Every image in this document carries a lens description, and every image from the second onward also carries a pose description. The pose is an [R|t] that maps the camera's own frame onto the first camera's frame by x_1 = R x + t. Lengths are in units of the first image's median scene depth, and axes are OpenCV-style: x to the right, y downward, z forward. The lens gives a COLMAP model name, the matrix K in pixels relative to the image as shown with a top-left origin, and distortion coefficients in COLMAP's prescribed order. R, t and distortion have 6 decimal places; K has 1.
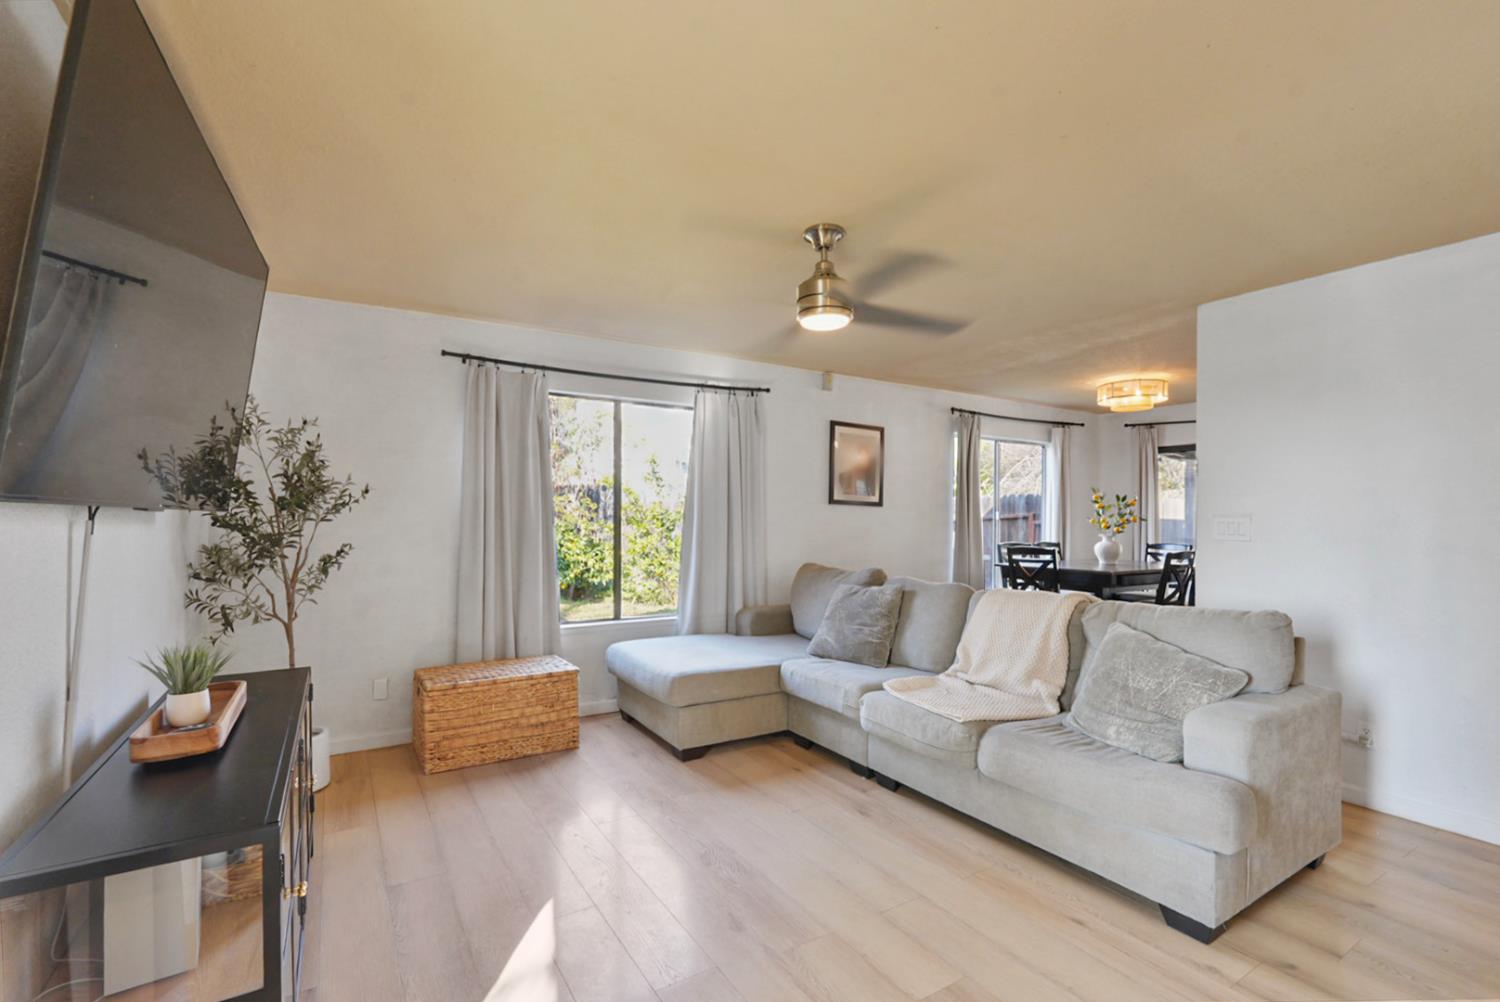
lens RADIAL K [[665.1, 0, 742.5], [0, 665.1, 519.9], [0, 0, 1]] dist [-0.017525, 0.007456]
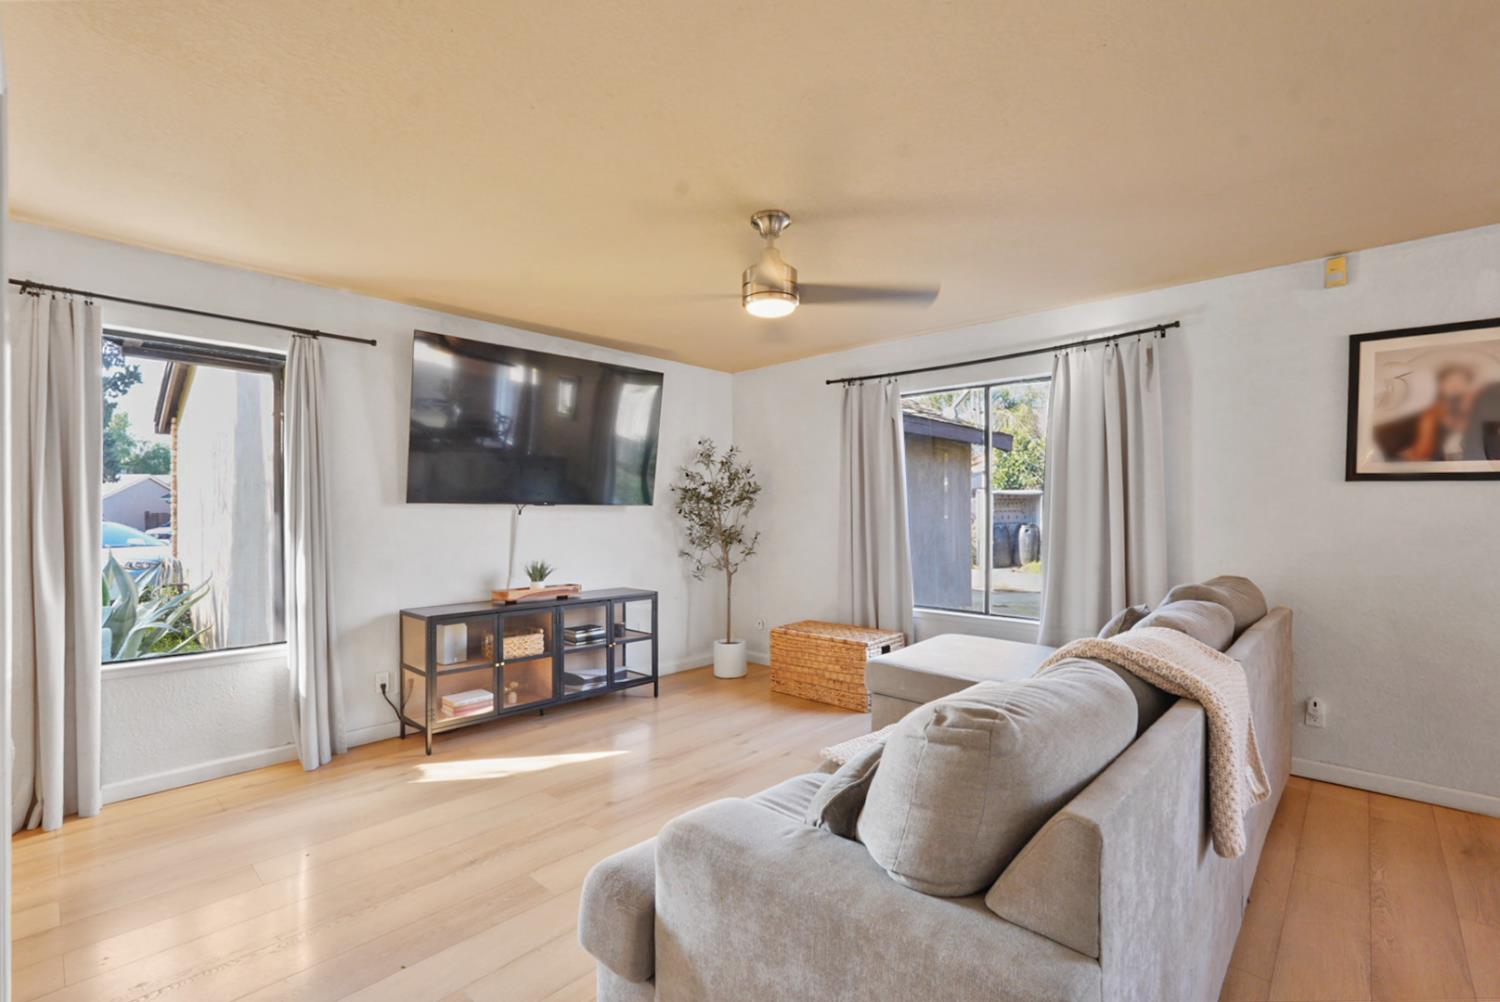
lens RADIAL K [[669.3, 0, 767.9], [0, 669.3, 509.6], [0, 0, 1]] dist [-0.001755, -0.000121]
pose [[0.287023, -0.008223, -0.957888, 0.707867], [-0.004650, 0.999939, -0.009977, 0.011565], [0.957912, 0.007318, 0.286968, 0.465087]]
